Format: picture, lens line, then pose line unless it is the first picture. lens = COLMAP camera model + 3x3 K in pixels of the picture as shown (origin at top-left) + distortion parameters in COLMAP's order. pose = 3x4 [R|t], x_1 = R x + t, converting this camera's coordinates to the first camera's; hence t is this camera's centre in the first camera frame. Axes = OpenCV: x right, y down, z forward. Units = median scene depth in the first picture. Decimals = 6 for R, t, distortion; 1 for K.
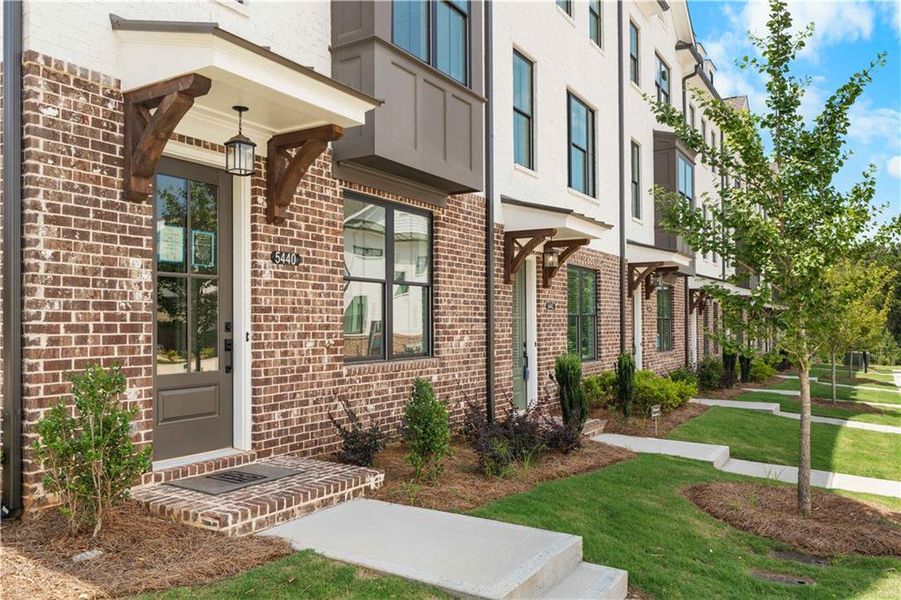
lens RADIAL K [[681.0, 0, 414.9], [0, 681.0, 295.9], [0, 0, 1]] dist [-0.003853, 0.001423]
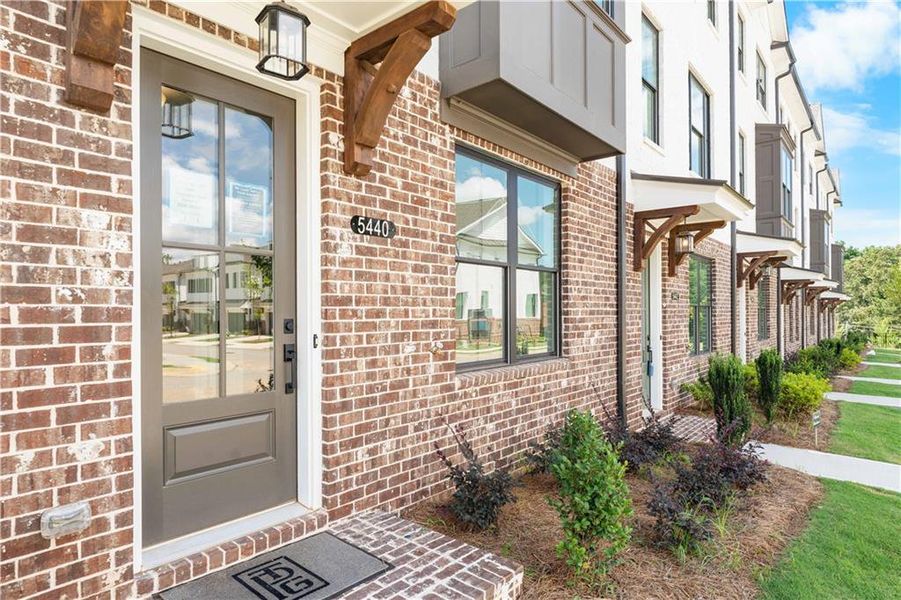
lens RADIAL K [[515.5, 0, 450.5], [0, 515.5, 300.0], [0, 0, 1]] dist [-0.003448, 0.000401]
pose [[0.994402, 0.001674, -0.105646, -0.054536], [0.000700, 0.999748, 0.022428, 0.007445], [0.105657, -0.022376, 0.994151, 0.472026]]
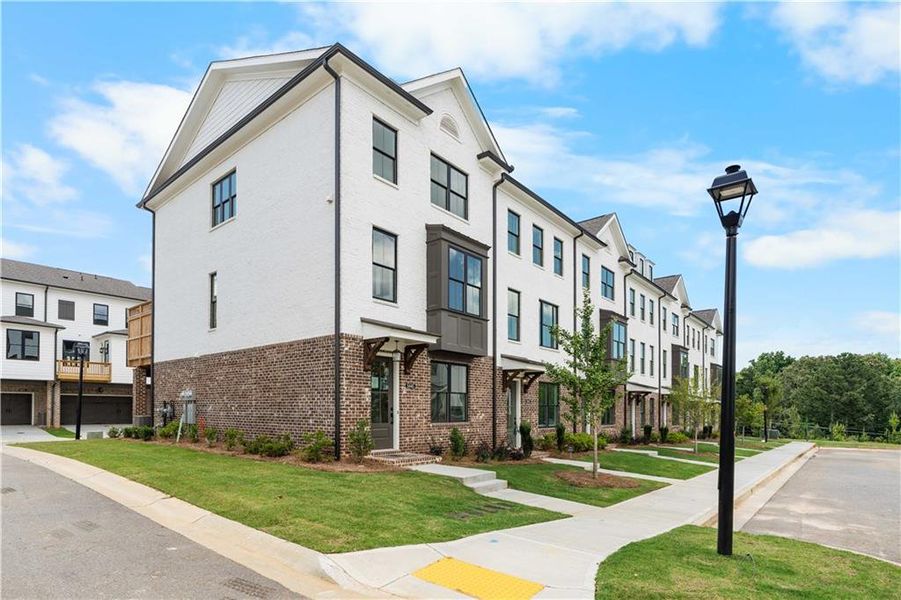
lens RADIAL K [[477.5, 0, 428.5], [0, 477.5, 394.6], [0, 0, 1]] dist [-0.001129, 0.000274]
pose [[0.988960, 0.005389, -0.148086, 0.189410], [-0.003726, 0.999927, 0.011506, -0.041294], [0.148138, -0.010827, 0.988907, -1.011293]]
